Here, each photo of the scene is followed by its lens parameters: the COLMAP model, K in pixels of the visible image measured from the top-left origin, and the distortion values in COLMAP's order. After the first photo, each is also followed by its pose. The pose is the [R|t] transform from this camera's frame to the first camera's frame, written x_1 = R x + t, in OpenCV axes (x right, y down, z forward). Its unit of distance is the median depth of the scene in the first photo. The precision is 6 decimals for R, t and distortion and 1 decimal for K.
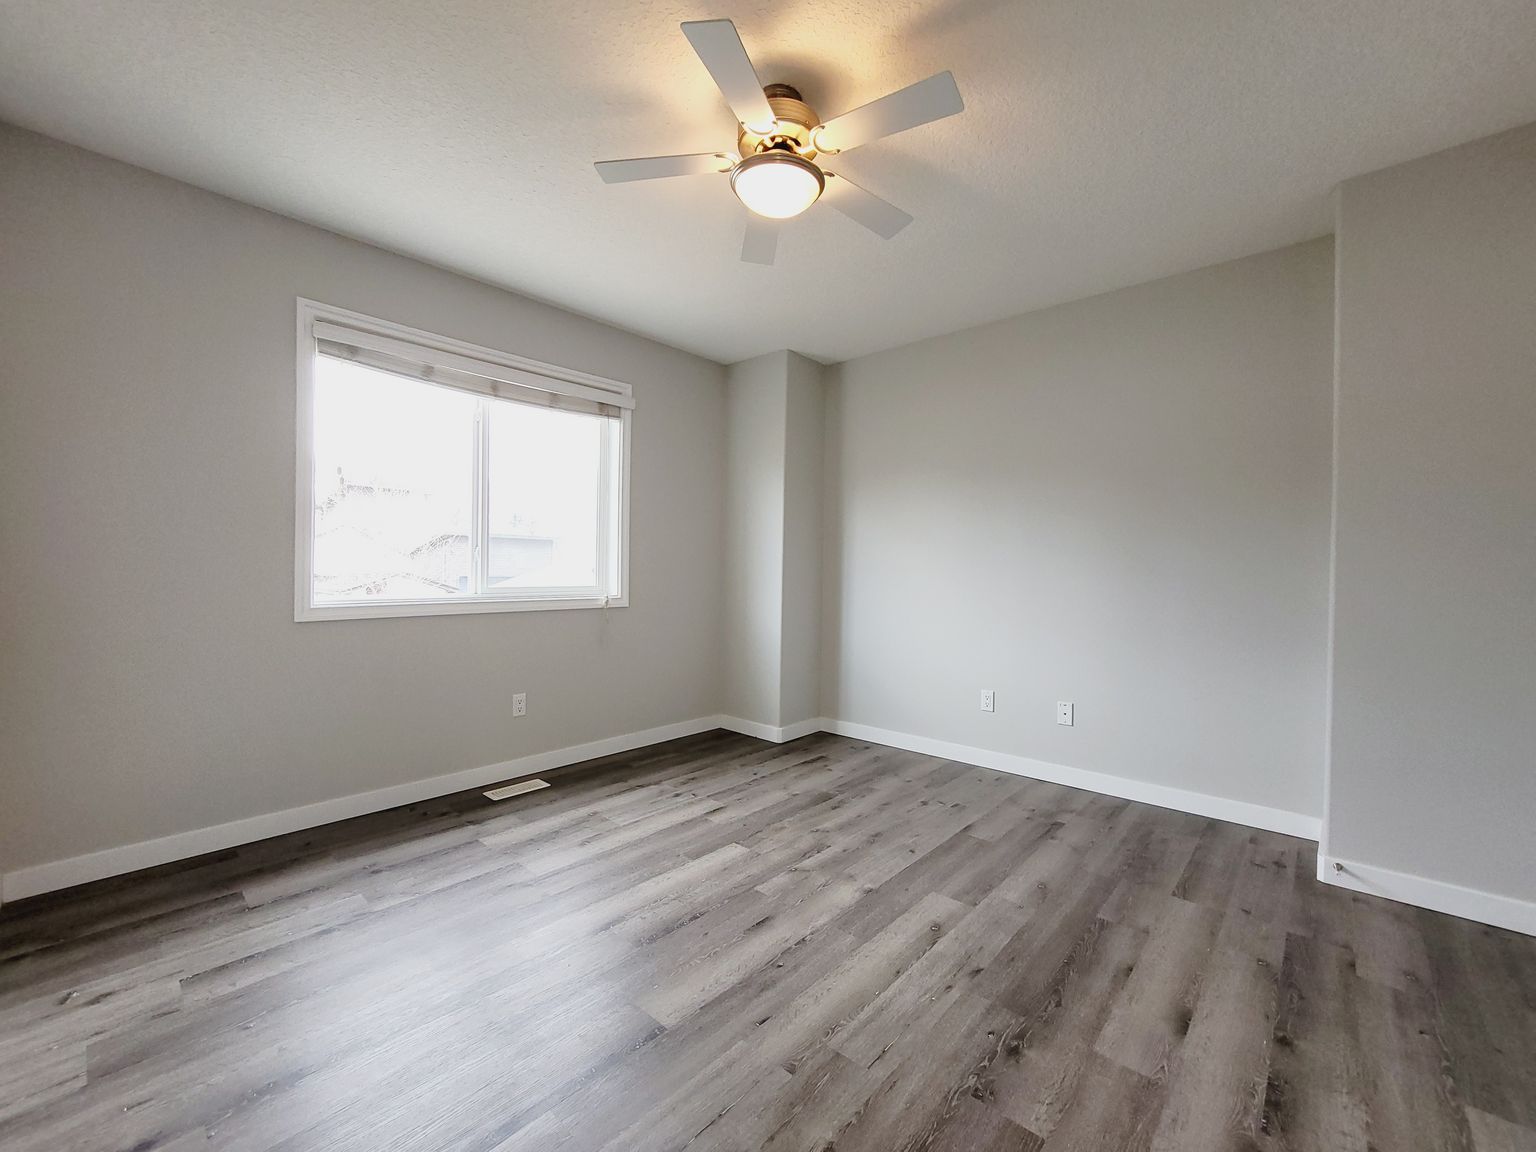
lens RADIAL K [[630.0, 0, 766.2], [0, 630.0, 573.2], [0, 0, 1]] dist [0.001212, 0.000005]
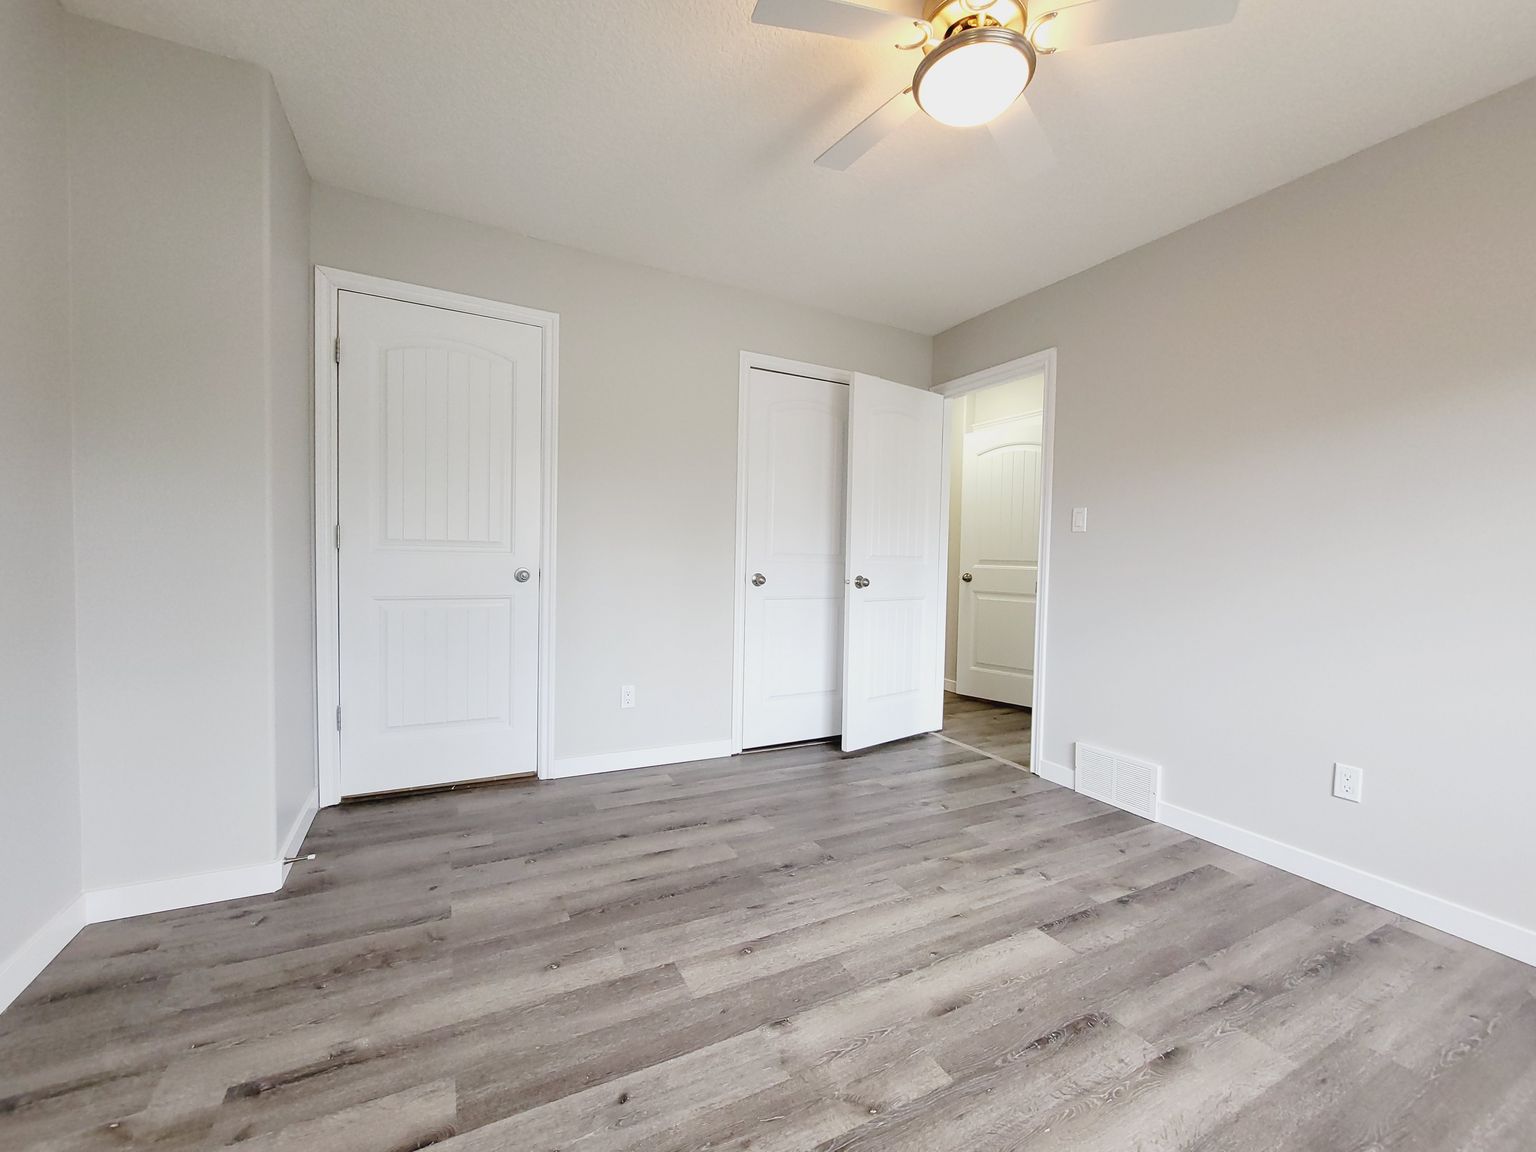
lens RADIAL K [[630.0, 0, 759.0], [0, 630.0, 566.7], [0, 0, 1]] dist [0.001212, 0.000005]
pose [[-0.932332, -0.043716, 0.358952, -0.048081], [-0.035070, 0.998917, 0.030564, -0.013016], [-0.359900, 0.015907, -0.932855, 1.891256]]
